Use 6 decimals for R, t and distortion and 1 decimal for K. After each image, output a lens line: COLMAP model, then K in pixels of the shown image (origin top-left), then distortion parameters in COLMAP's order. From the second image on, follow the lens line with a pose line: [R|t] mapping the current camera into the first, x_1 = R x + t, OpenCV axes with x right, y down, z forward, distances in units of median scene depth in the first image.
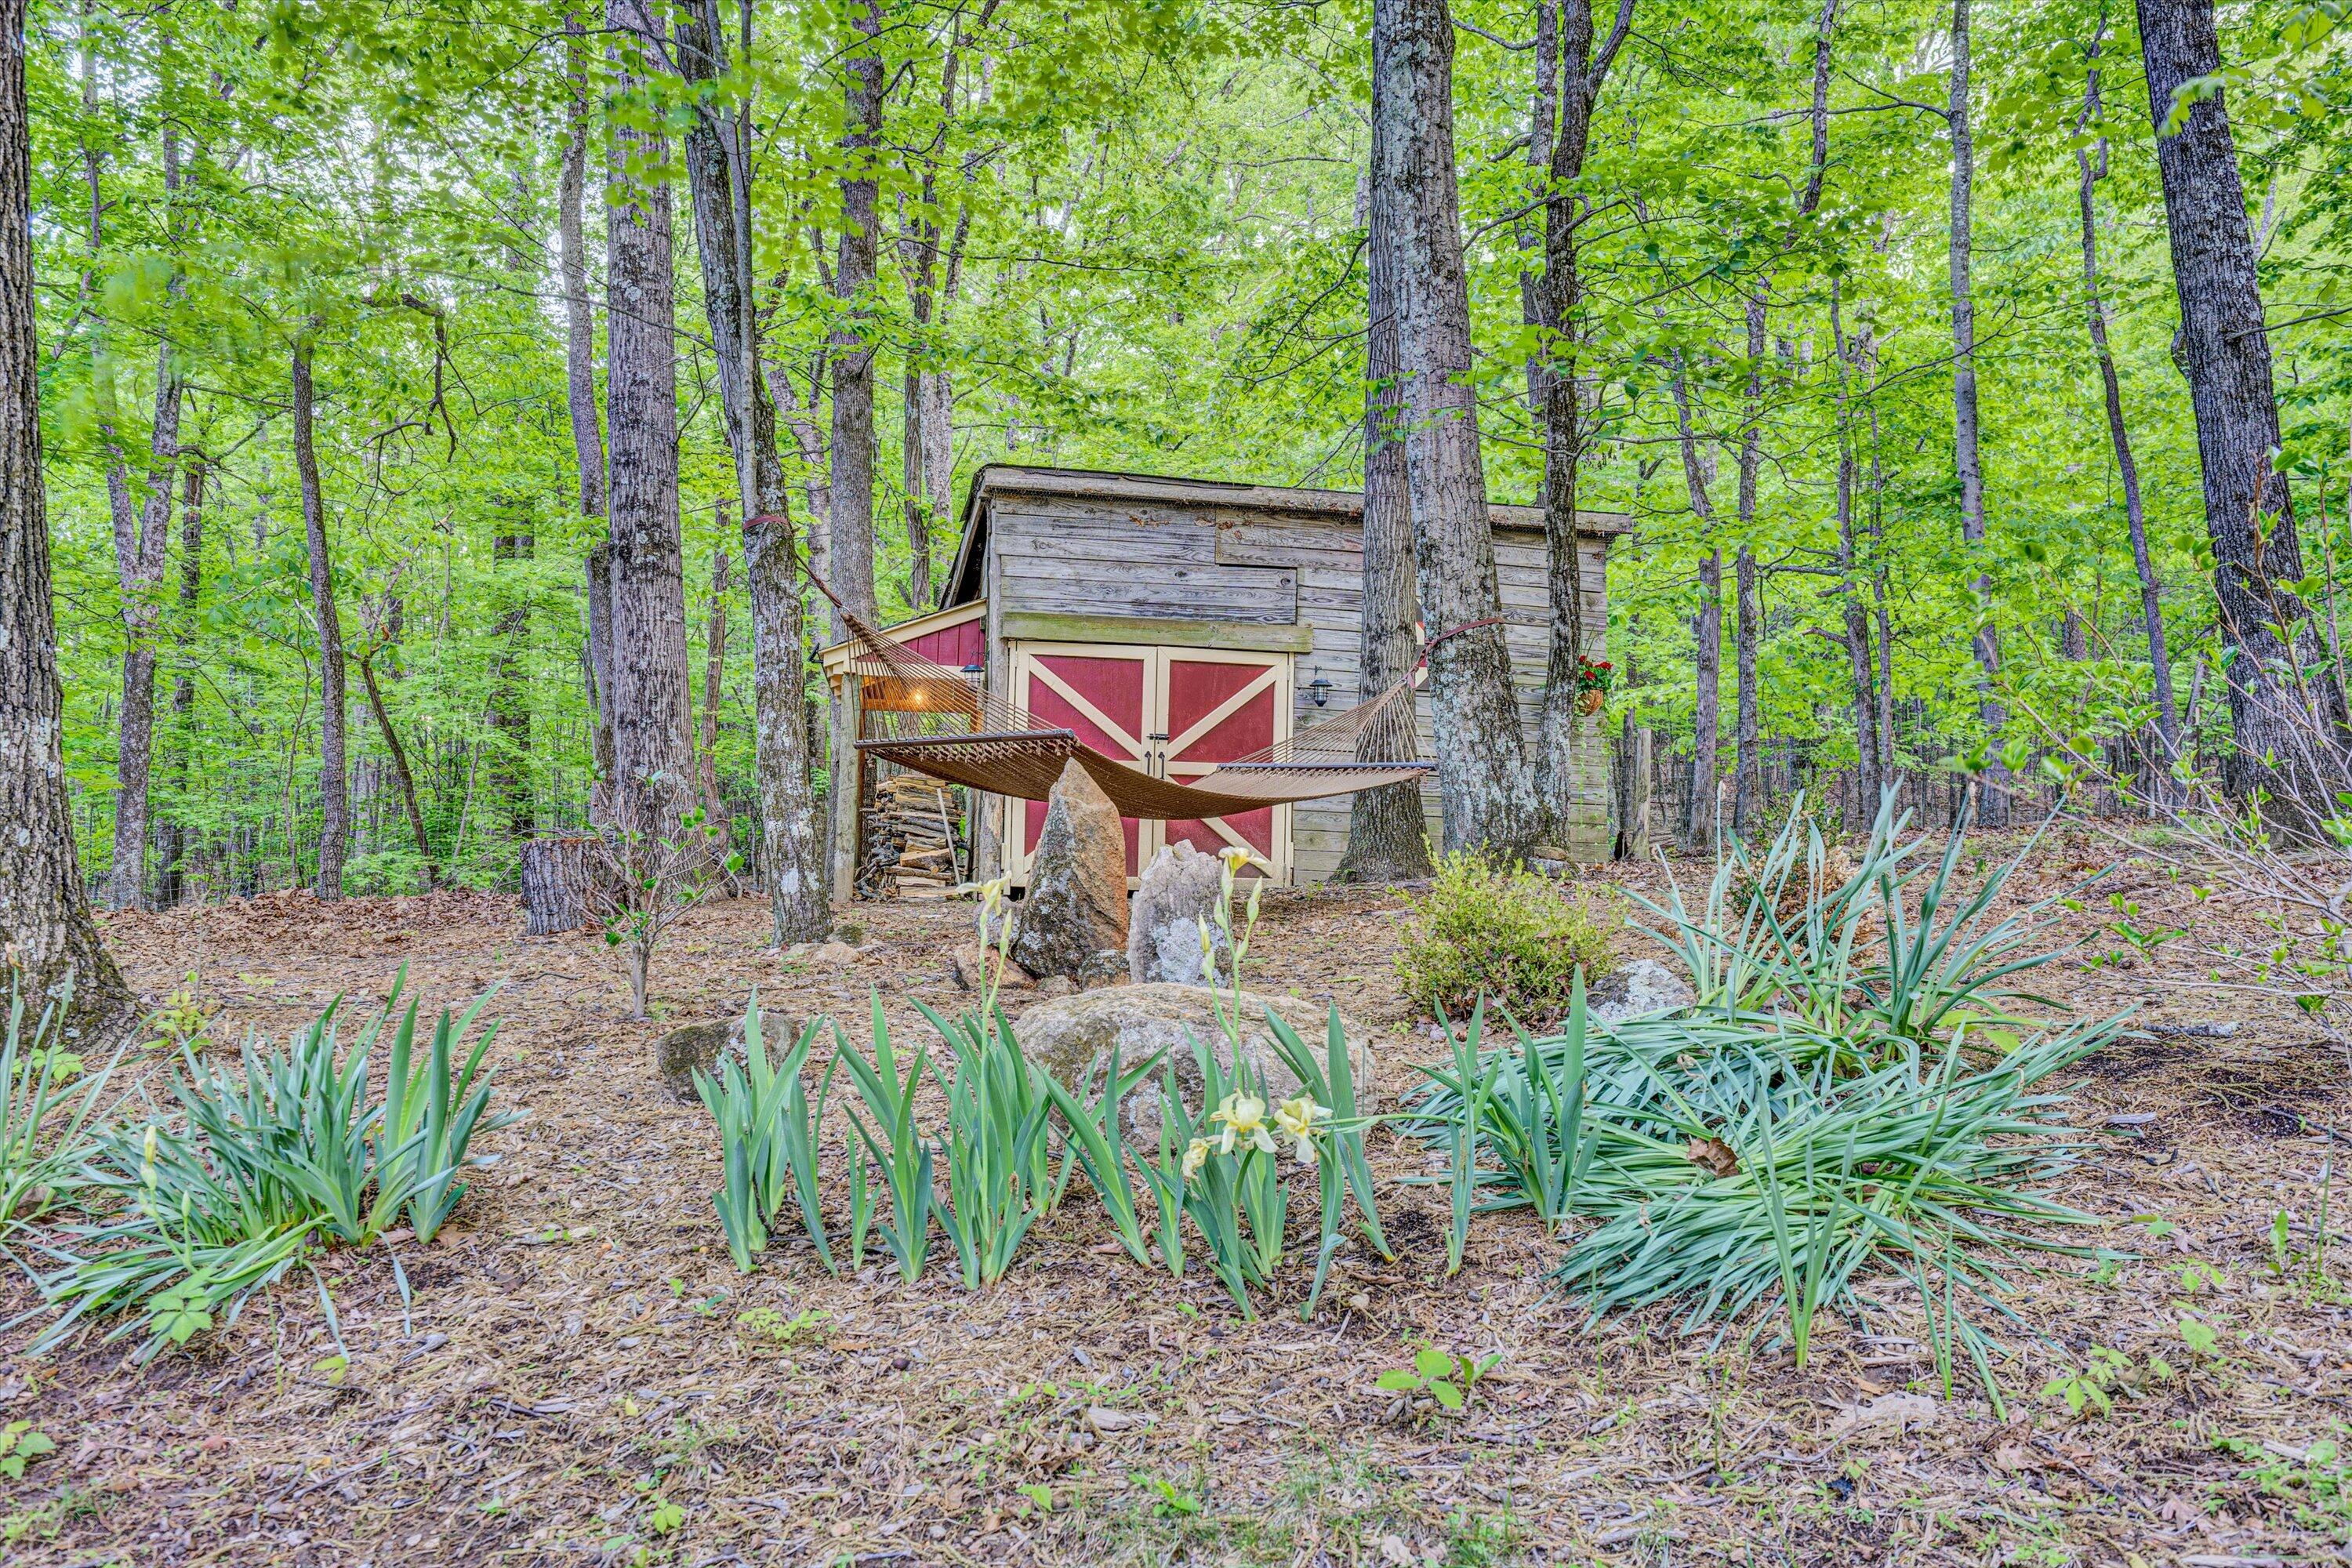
lens RADIAL K [[1121.0, 0, 1168.9], [0, 1121.0, 727.1], [0, 0, 1]] dist [-0.049354, 0.017930]
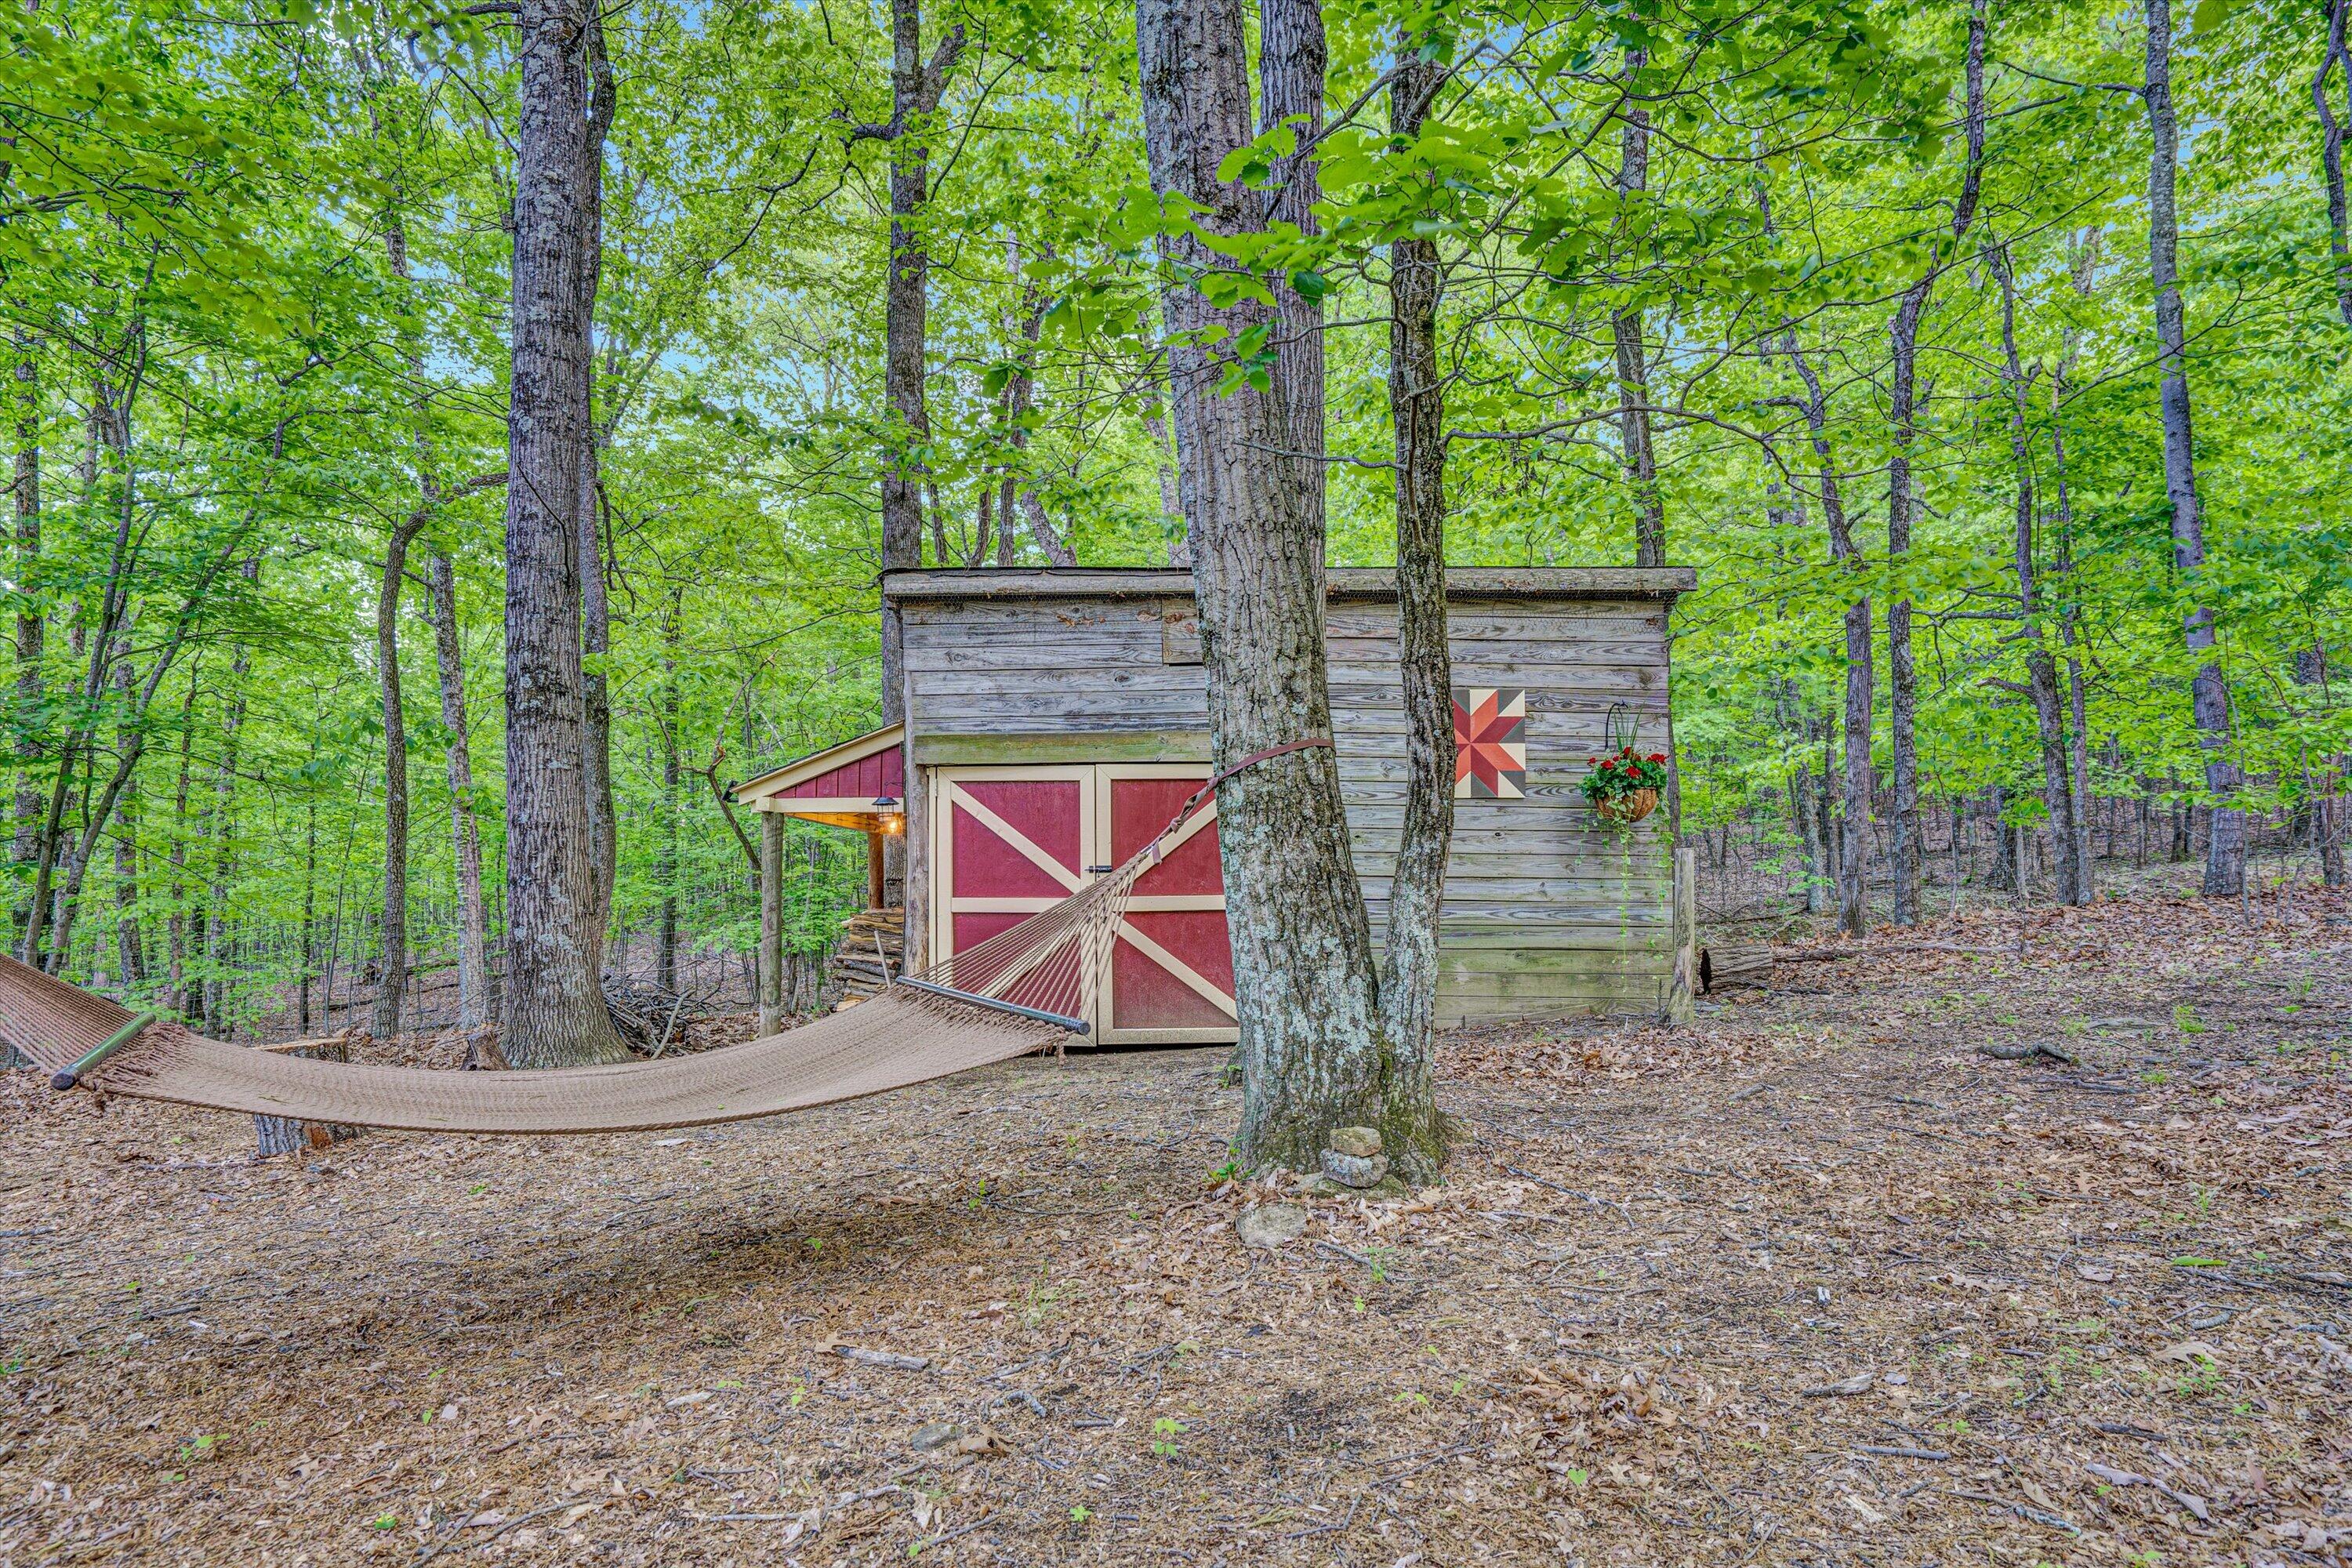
lens RADIAL K [[992.0, 0, 1173.6], [0, 992.0, 826.4], [0, 0, 1]] dist [-0.047297, 0.011189]
pose [[0.981699, -0.037339, -0.186744, 0.192529], [0.041980, 0.998899, 0.020954, -0.038175], [0.185756, -0.028410, 0.982185, 0.258821]]
